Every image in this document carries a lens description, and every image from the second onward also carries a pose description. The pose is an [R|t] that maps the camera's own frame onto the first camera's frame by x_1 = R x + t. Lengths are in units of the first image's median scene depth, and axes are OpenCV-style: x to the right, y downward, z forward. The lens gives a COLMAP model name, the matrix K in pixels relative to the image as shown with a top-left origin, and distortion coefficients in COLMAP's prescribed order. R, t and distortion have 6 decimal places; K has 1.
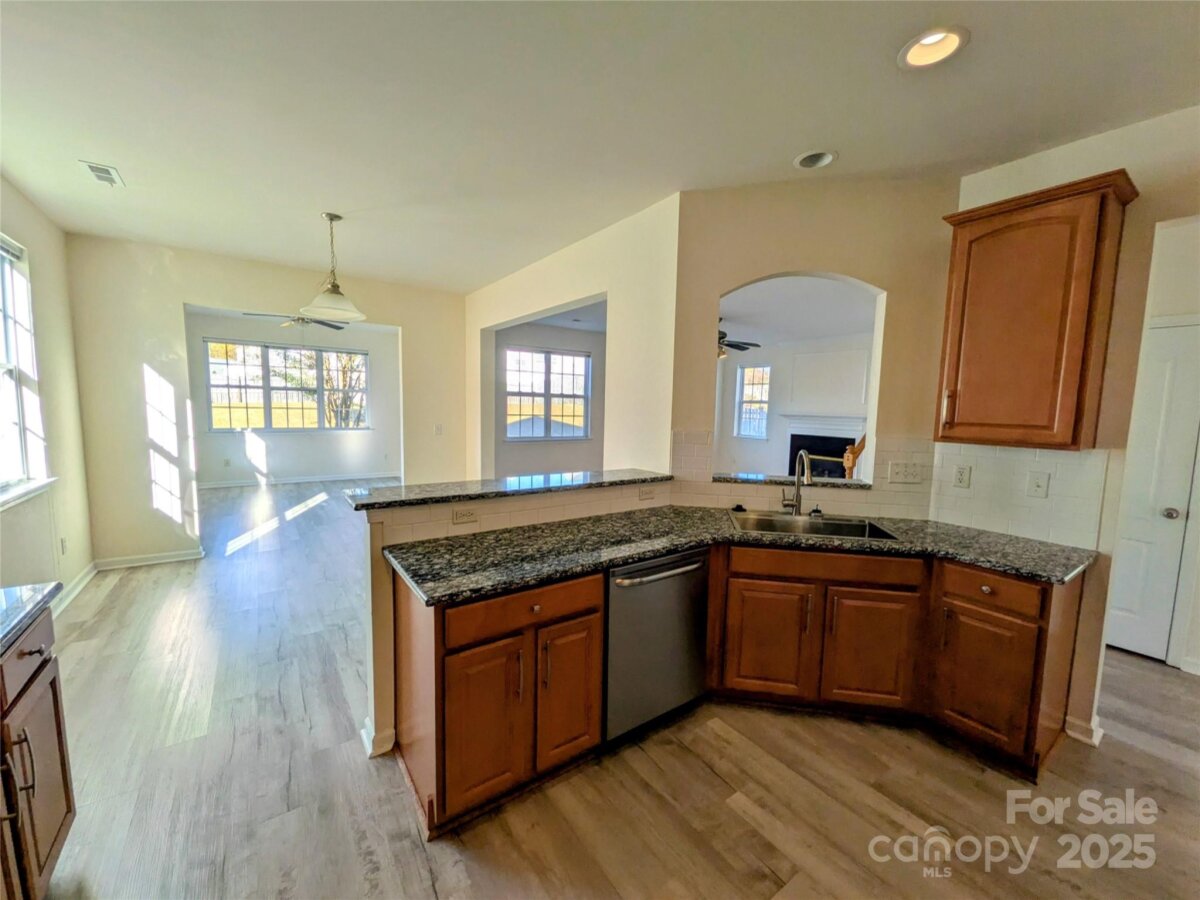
lens RADIAL K [[477.2, 0, 600.0], [0, 477.2, 450.0], [0, 0, 1]] dist [0.006133, 0.000217]
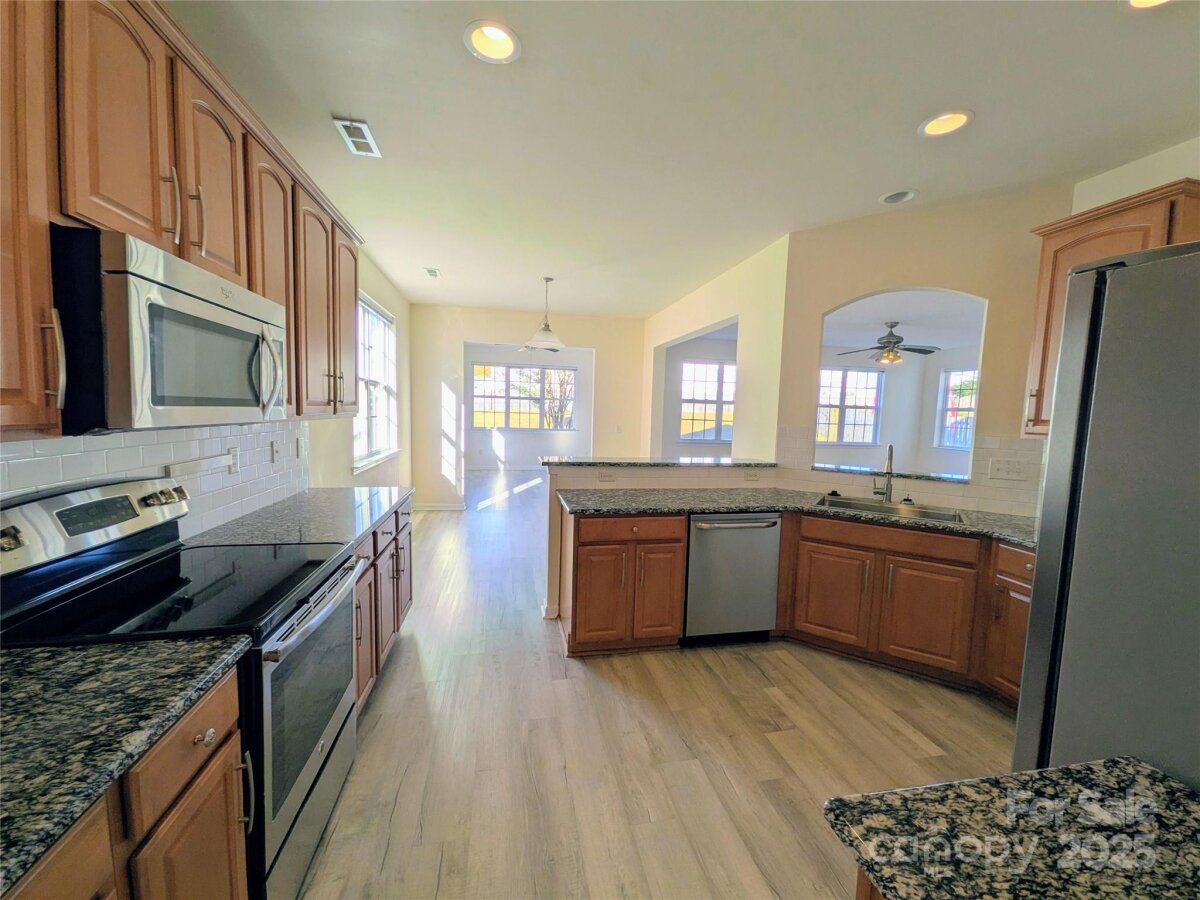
lens RADIAL K [[477.2, 0, 600.0], [0, 477.2, 450.0], [0, 0, 1]] dist [0.006133, 0.000217]
pose [[0.913418, 0.038019, -0.405244, 0.246658], [-0.046698, 0.998842, -0.011550, 0.057529], [0.404336, 0.029474, 0.914136, -0.317439]]
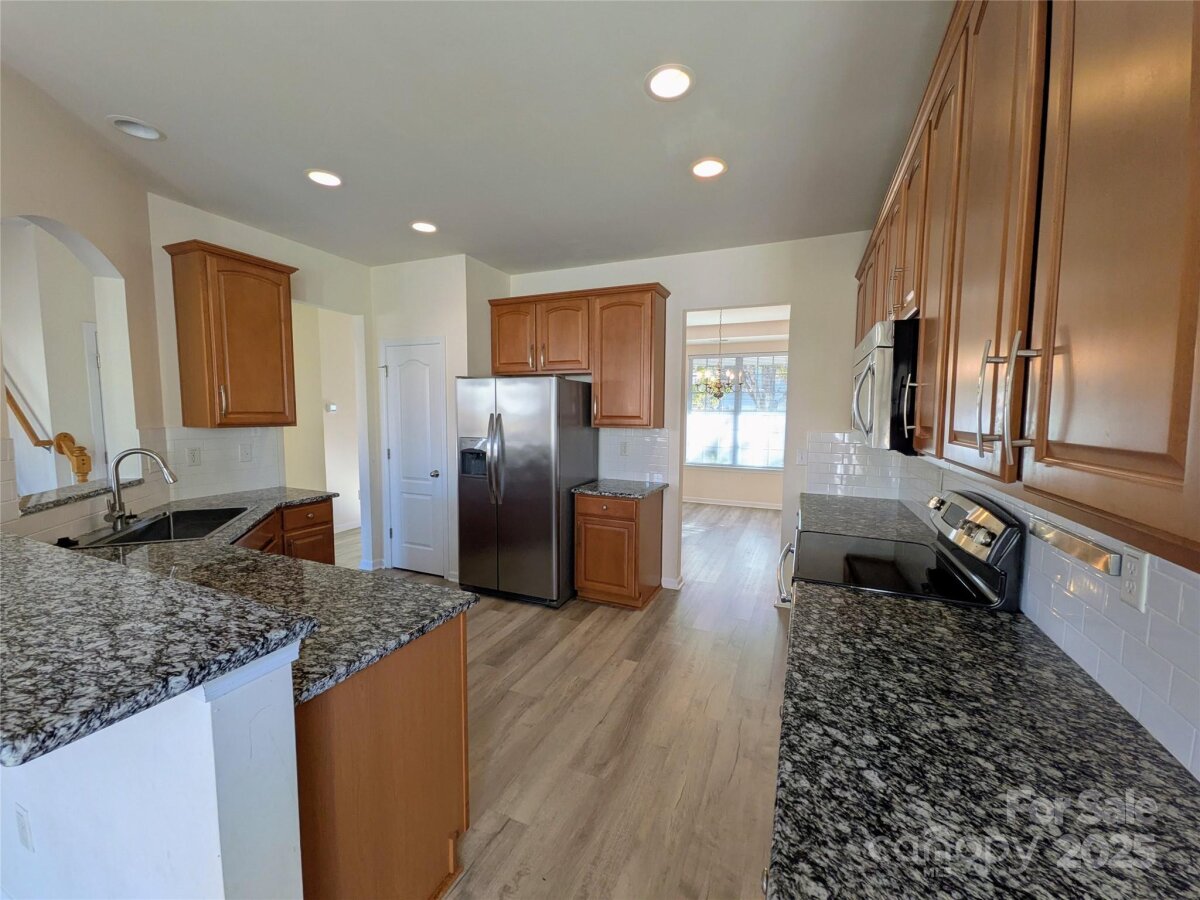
lens RADIAL K [[477.2, 0, 600.0], [0, 477.2, 450.0], [0, 0, 1]] dist [0.006133, 0.000217]
pose [[-0.514410, -0.098128, 0.851912, -0.746650], [0.059904, 0.986893, 0.149848, -0.076735], [-0.855450, 0.128116, -0.501789, 0.693407]]
